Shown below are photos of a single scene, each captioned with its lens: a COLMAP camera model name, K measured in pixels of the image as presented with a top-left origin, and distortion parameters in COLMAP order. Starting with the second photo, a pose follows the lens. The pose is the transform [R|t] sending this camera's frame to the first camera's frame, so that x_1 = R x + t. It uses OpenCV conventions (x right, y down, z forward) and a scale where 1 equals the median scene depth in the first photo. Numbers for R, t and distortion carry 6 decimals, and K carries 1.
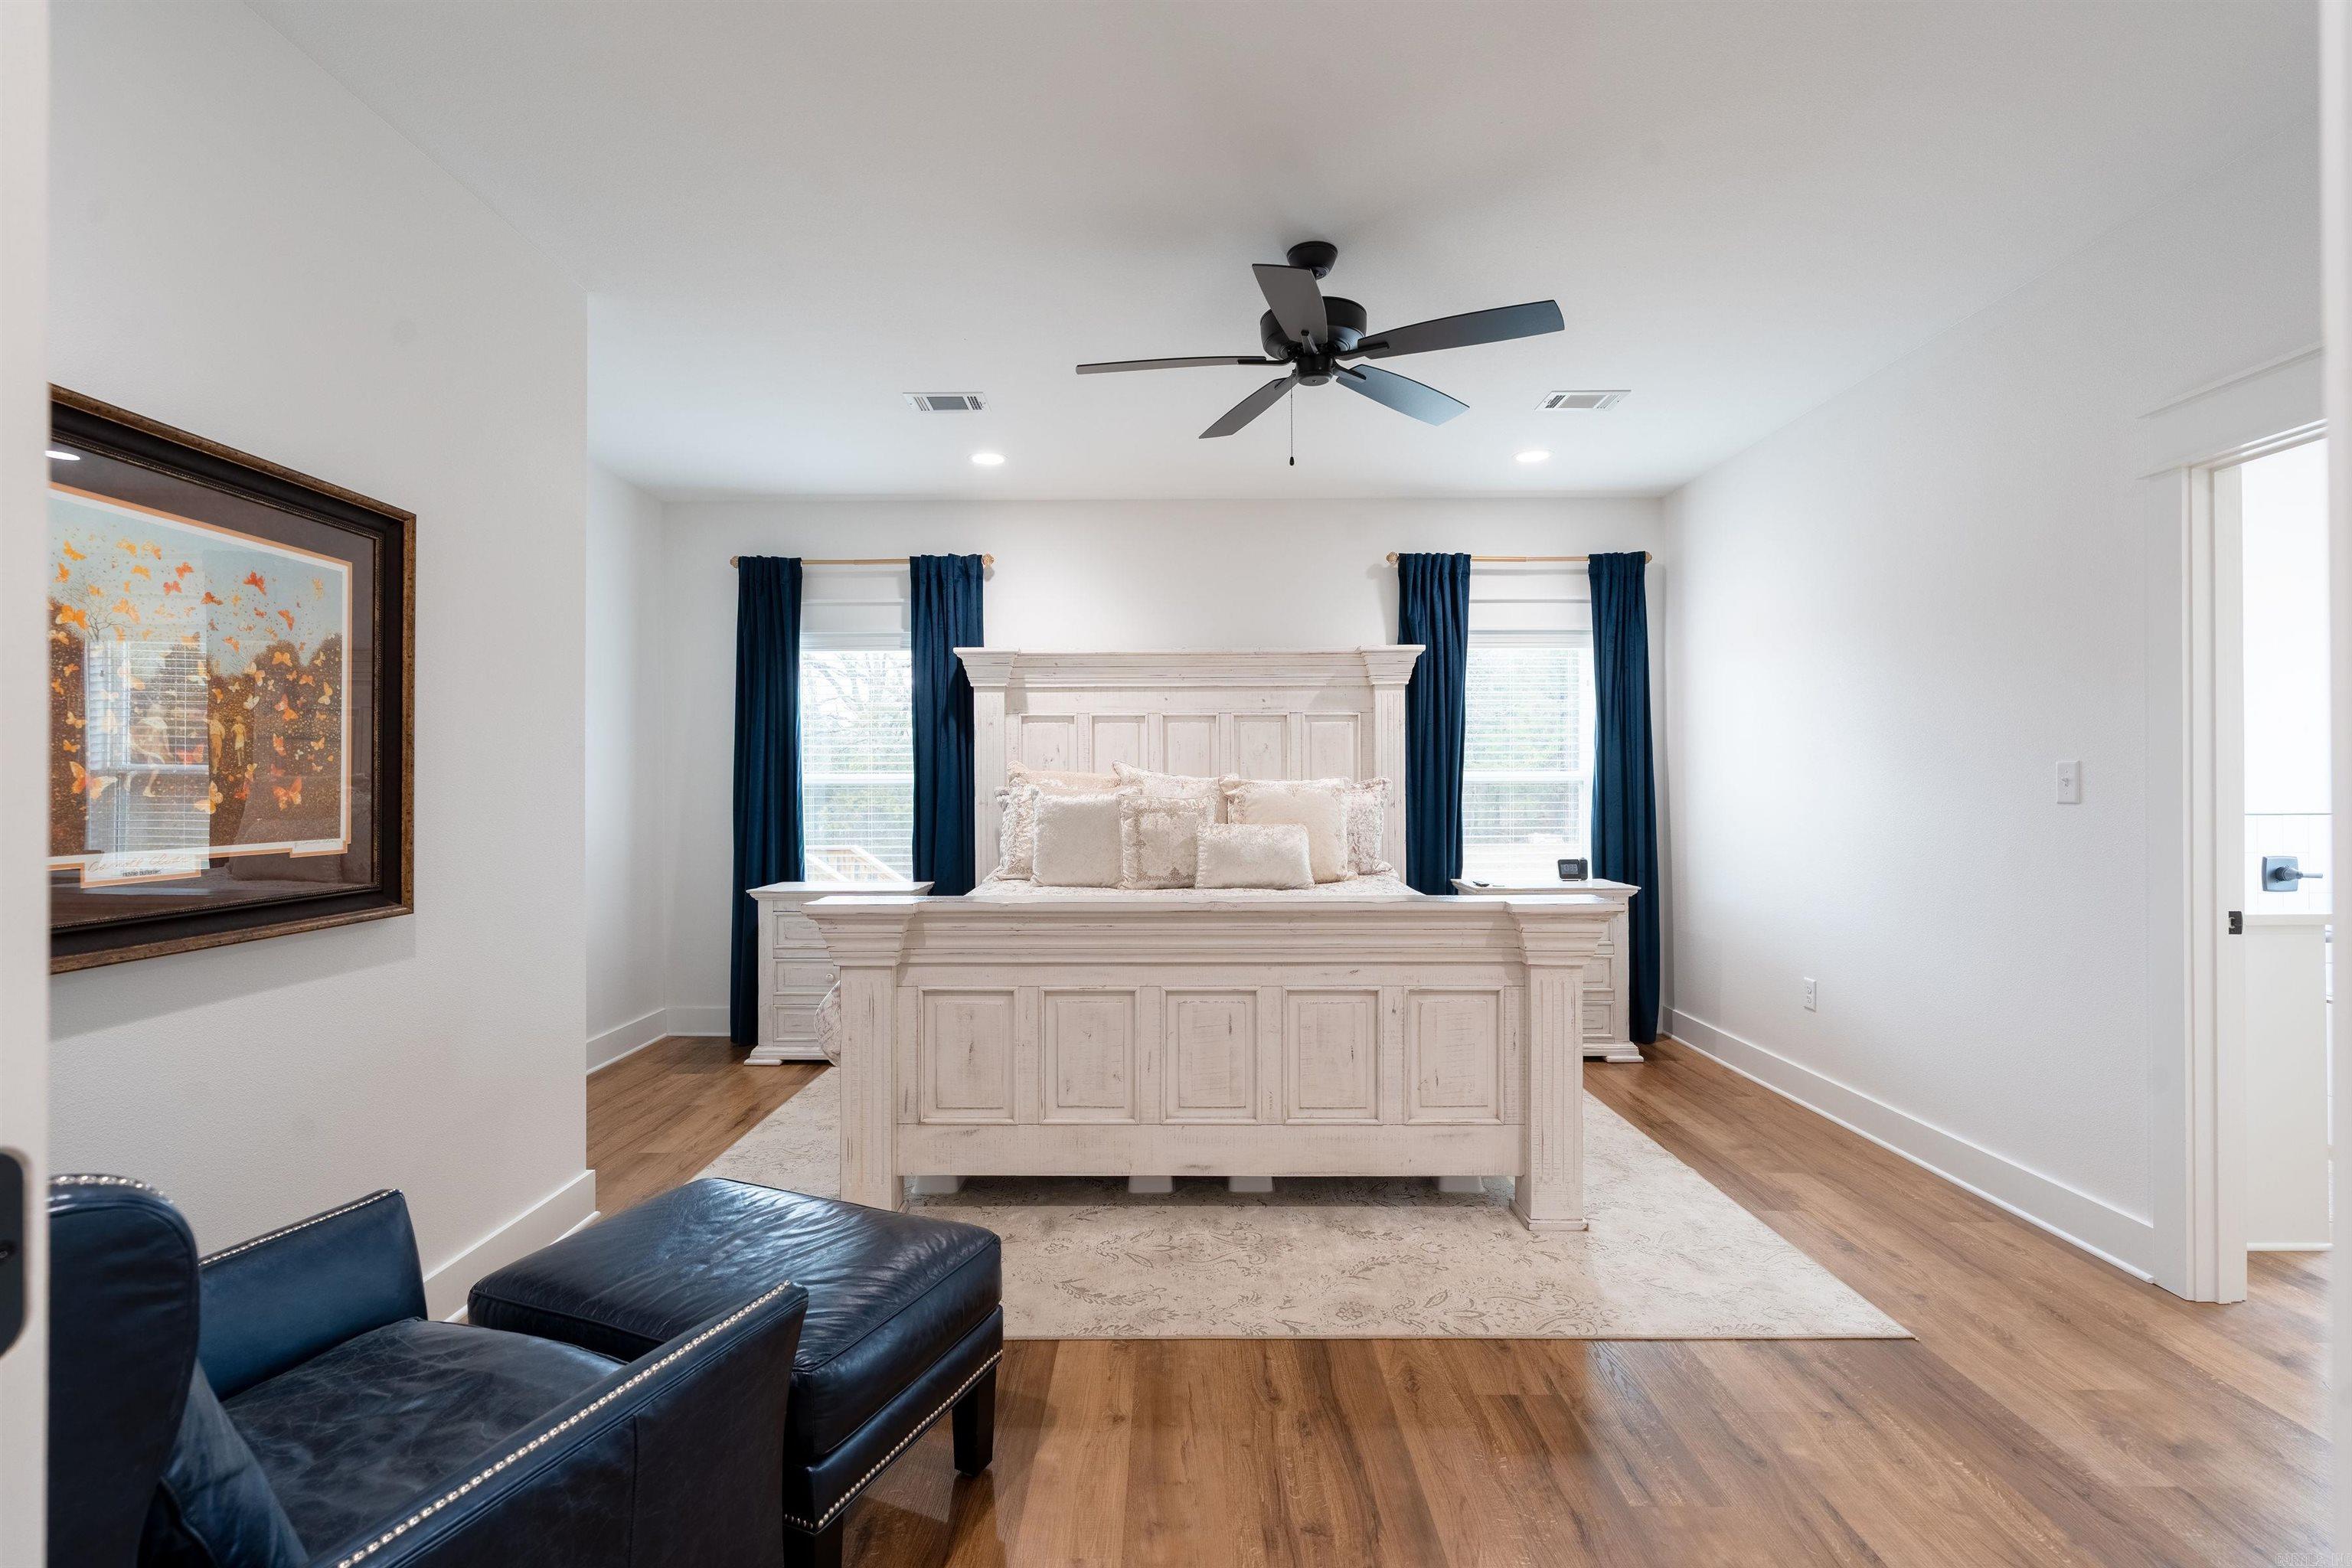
lens RADIAL K [[1052.9, 0, 1182.7], [0, 1052.9, 782.1], [0, 0, 1]] dist [-0.007357, 0.002682]
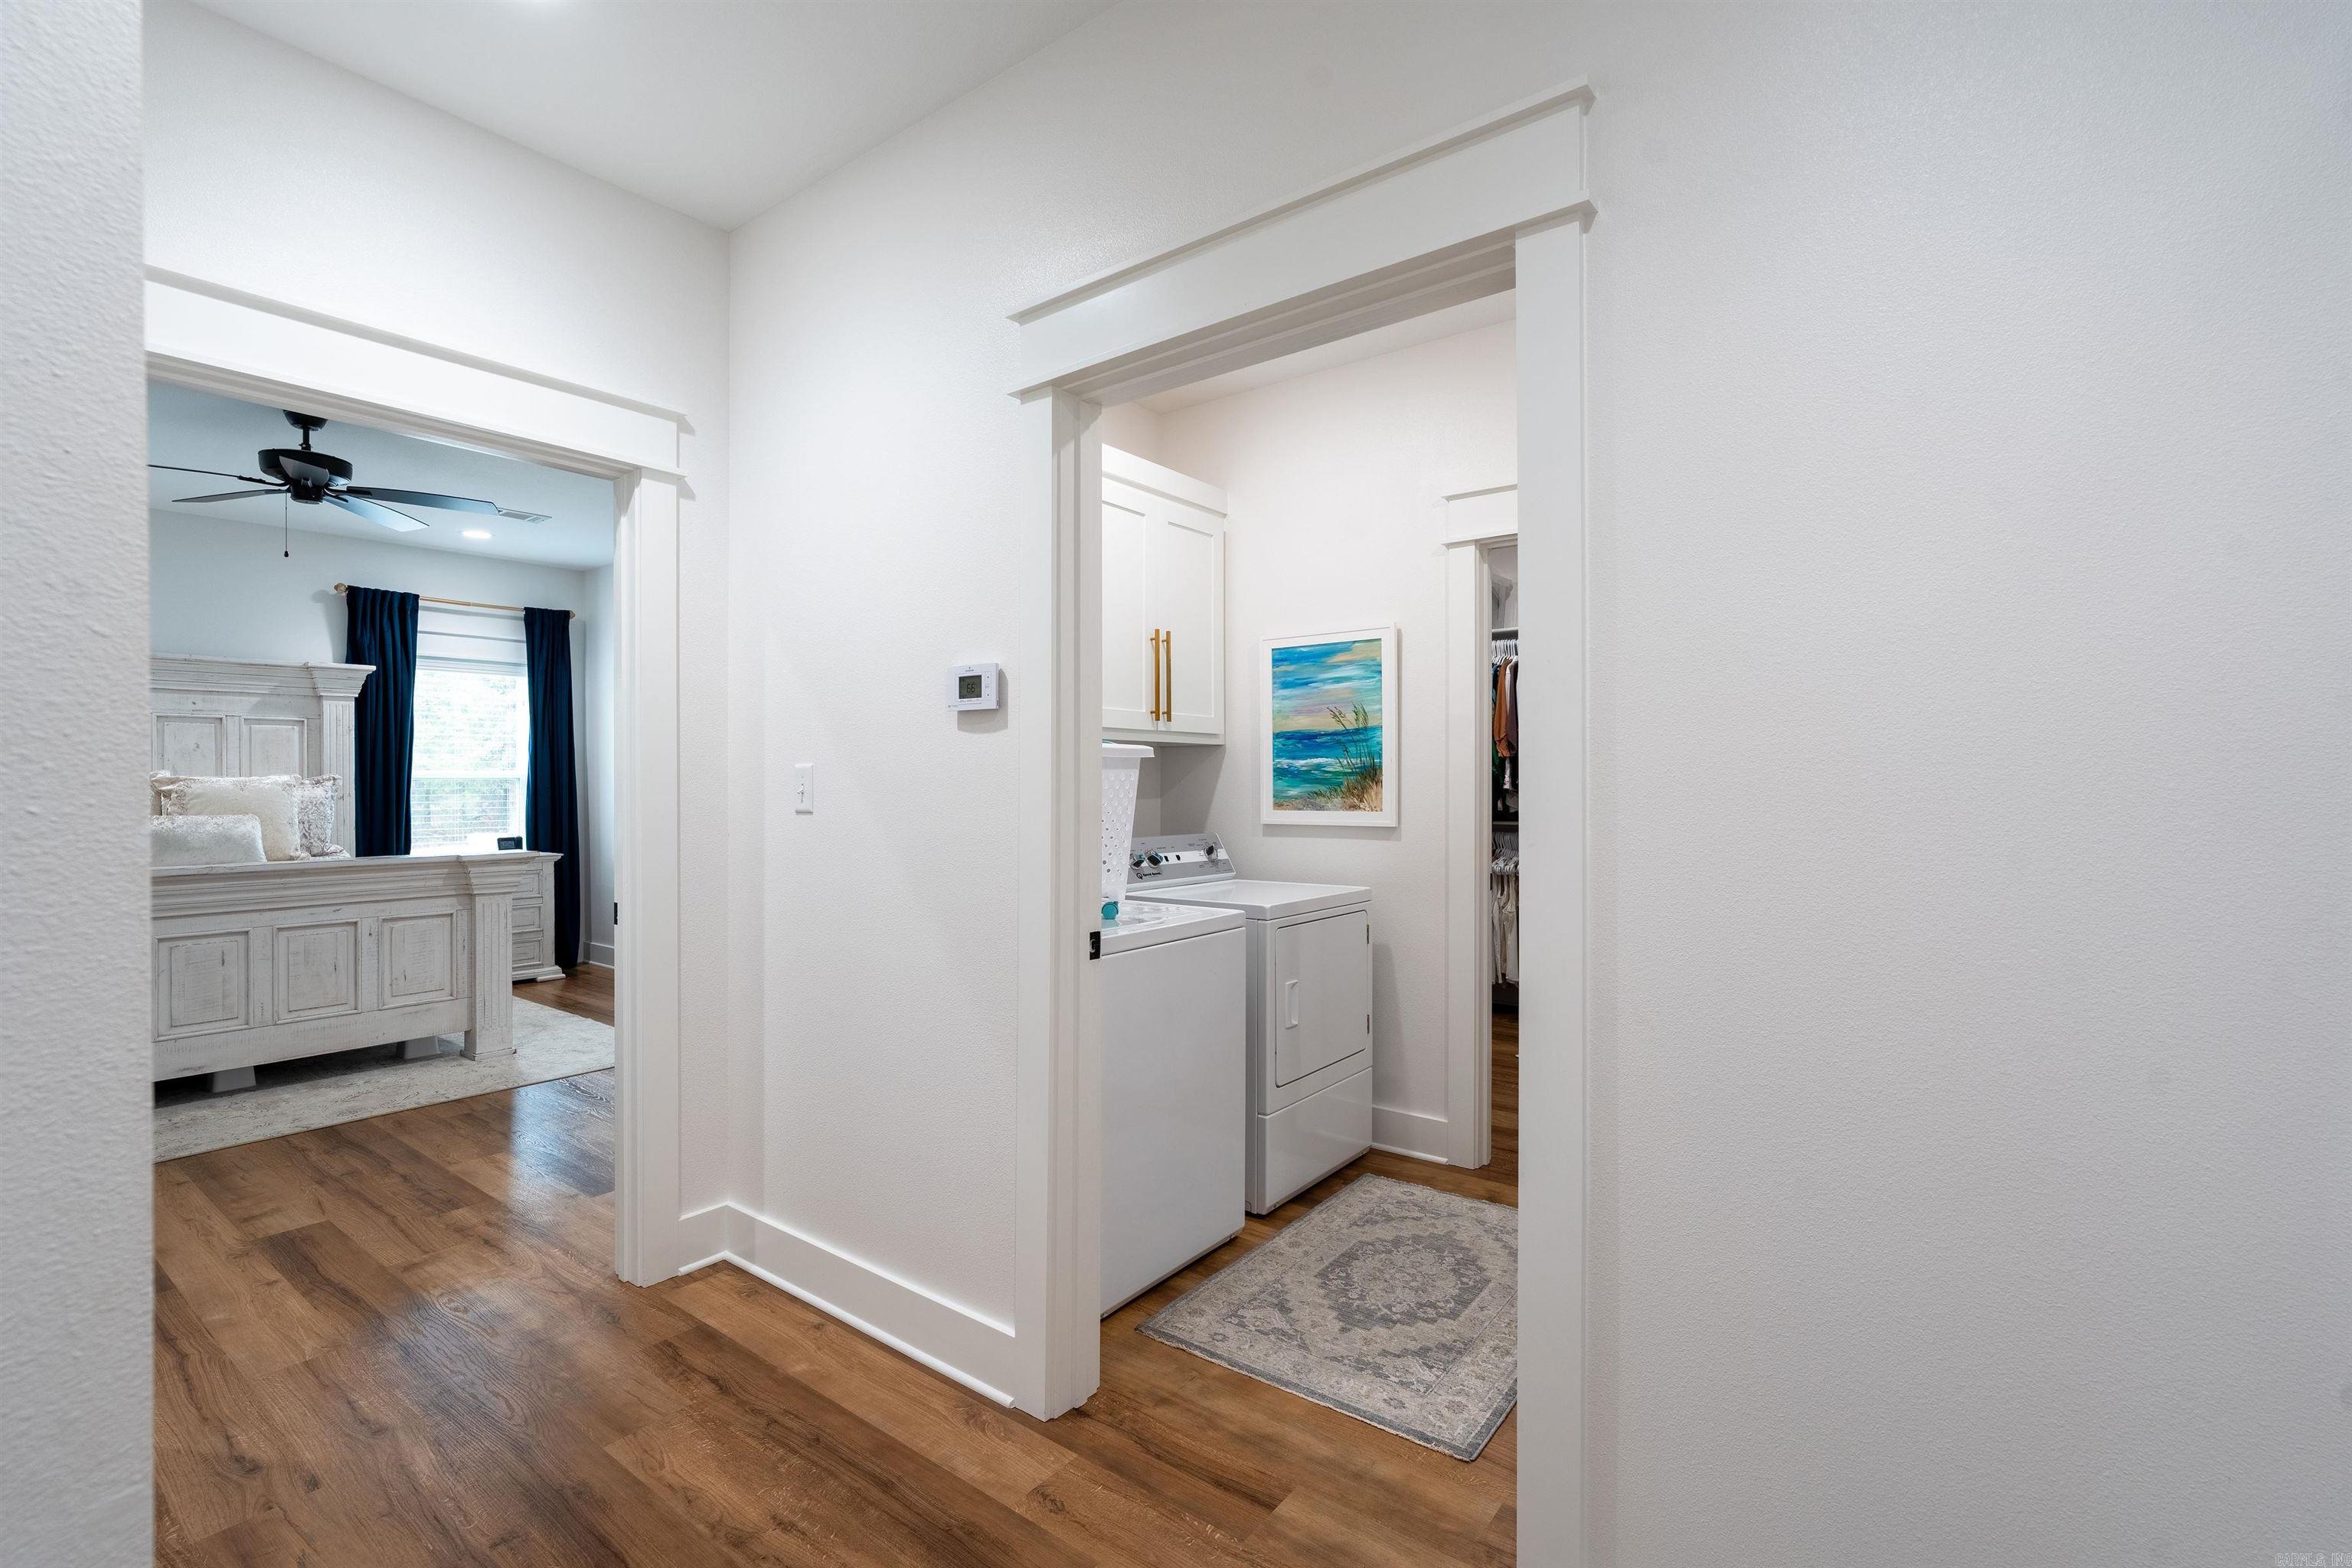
lens RADIAL K [[1052.9, 0, 1181.9], [0, 1052.9, 780.9], [0, 0, 1]] dist [-0.007357, 0.002682]
pose [[0.609118, -0.001014, 0.793079, -0.186897], [-0.002648, 0.999991, 0.003312, -0.004171], [-0.793075, -0.004118, 0.609110, -0.547378]]
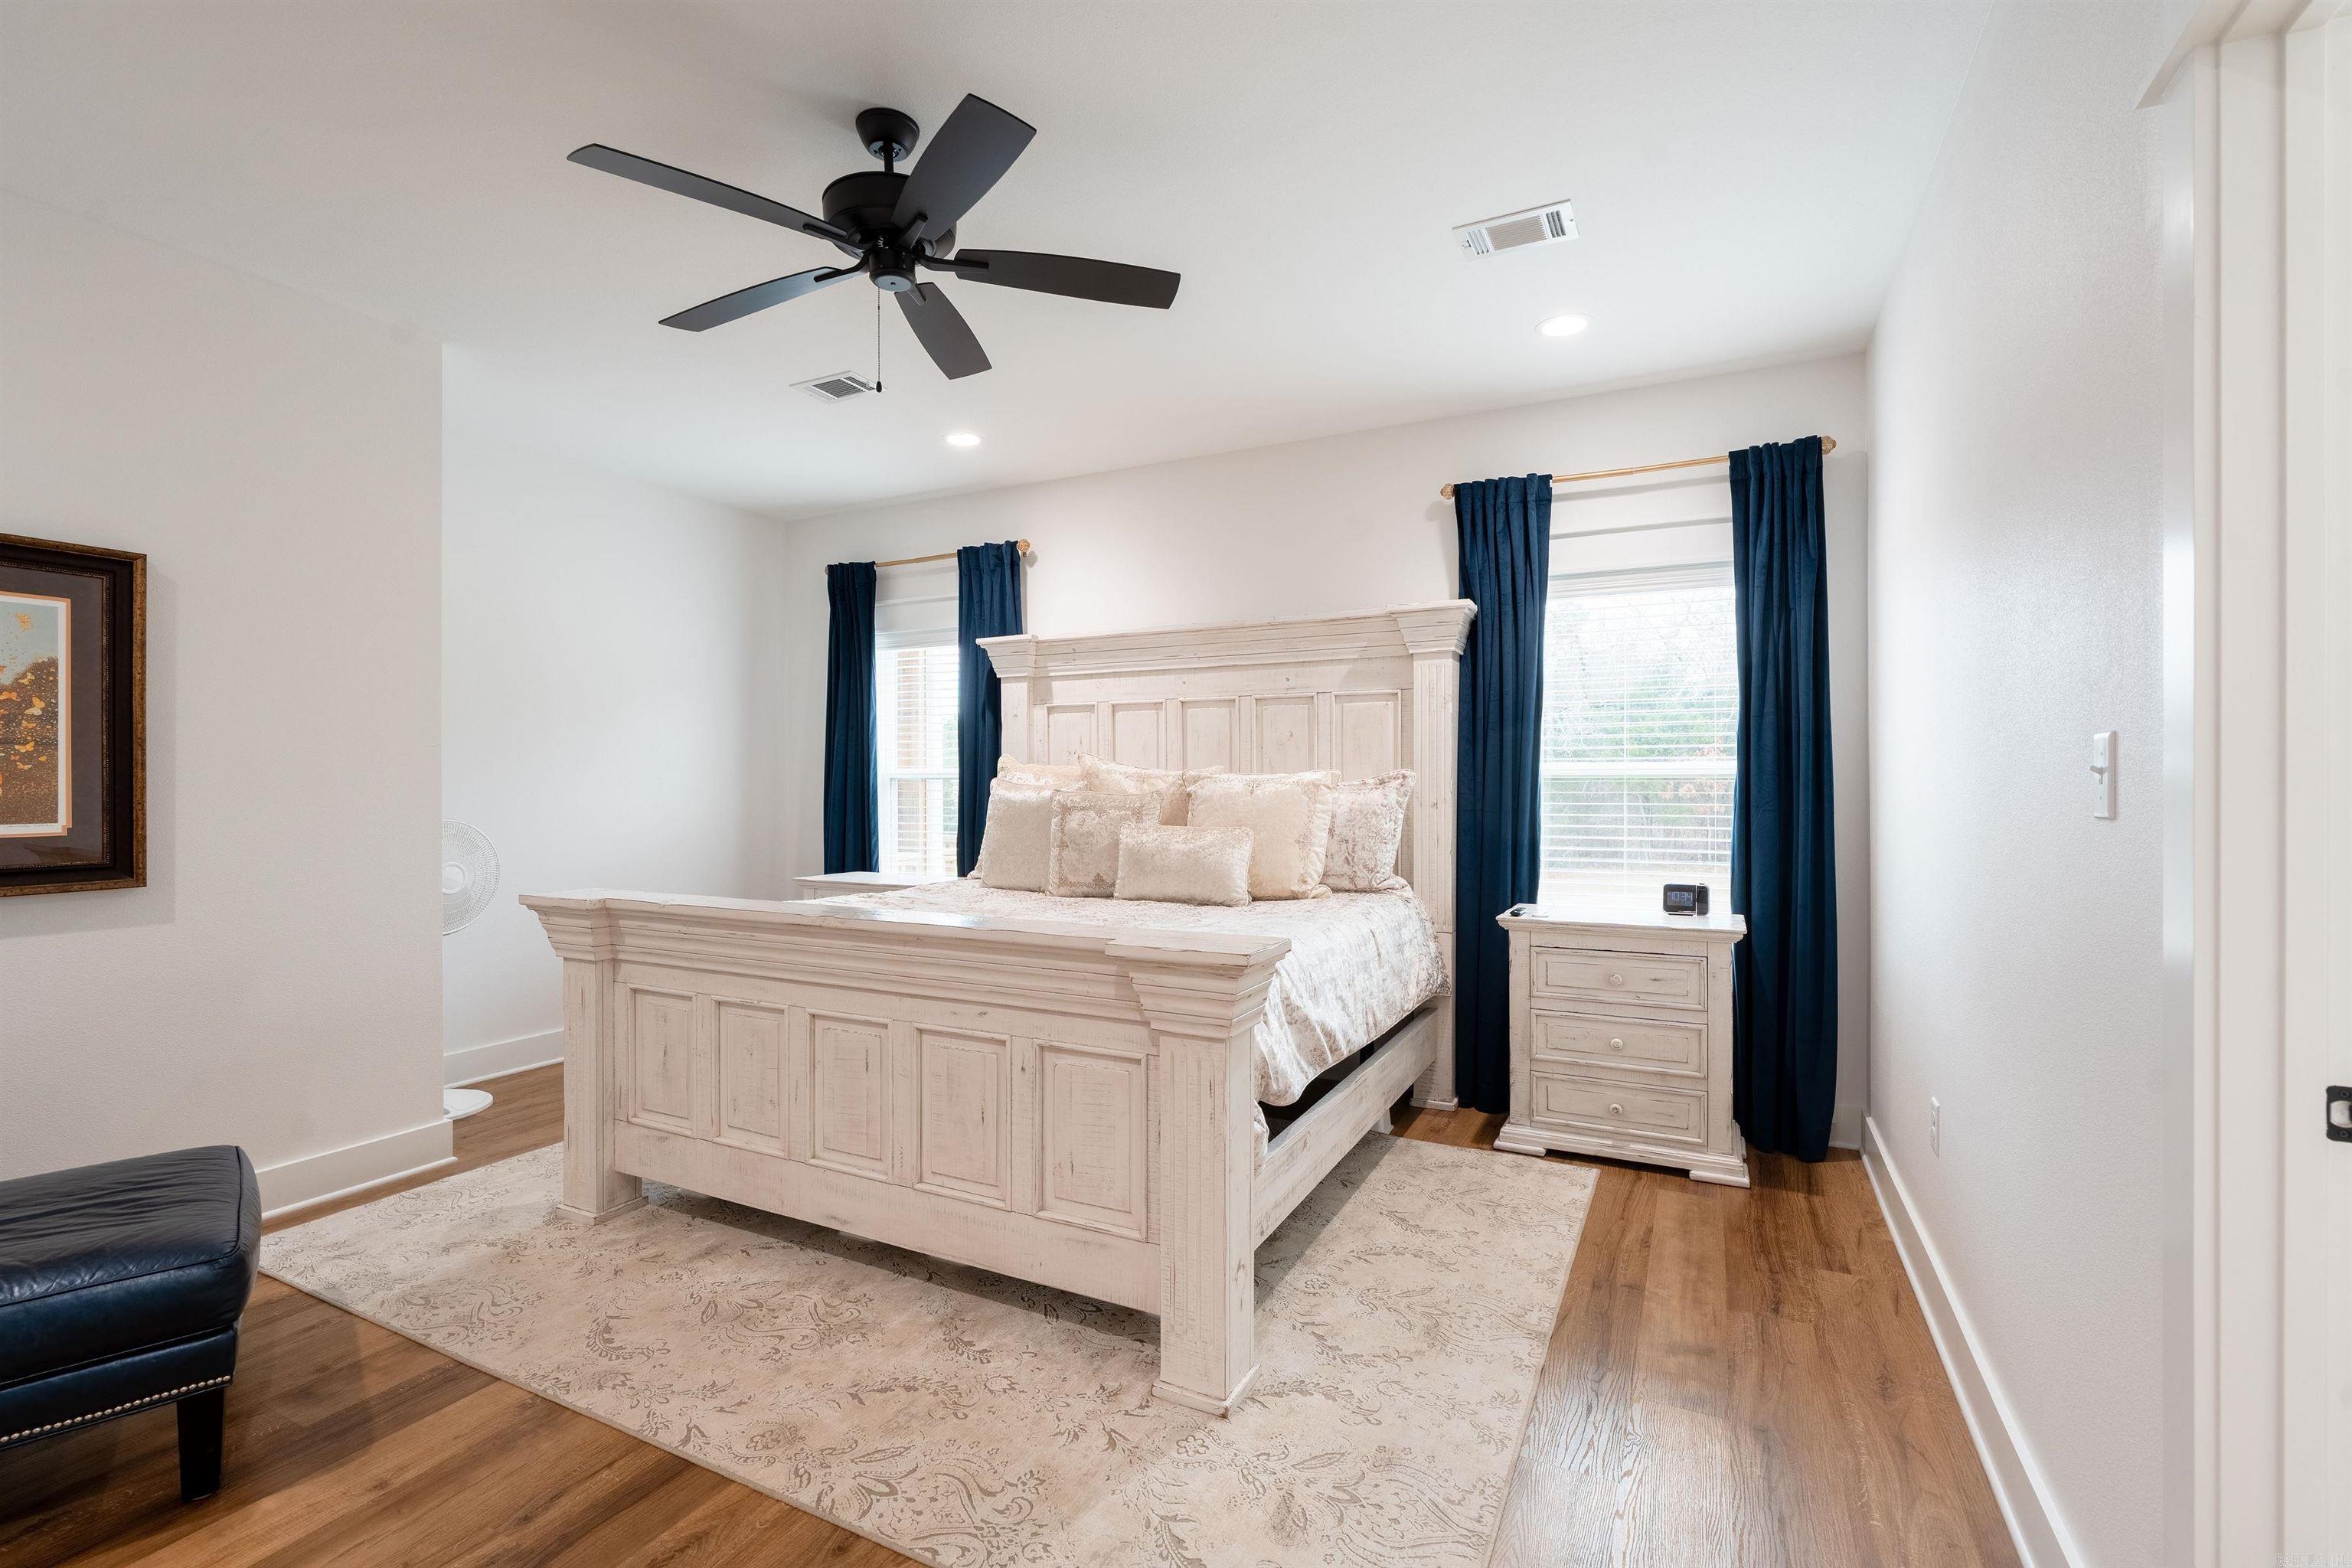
lens RADIAL K [[1052.9, 0, 1191.6], [0, 1052.9, 782.7], [0, 0, 1]] dist [-0.007357, 0.002682]
pose [[0.889924, 0.002639, -0.456101, 0.458140], [0.000555, 0.999976, 0.006870, -0.000784], [0.456108, -0.006367, 0.889902, 0.248150]]
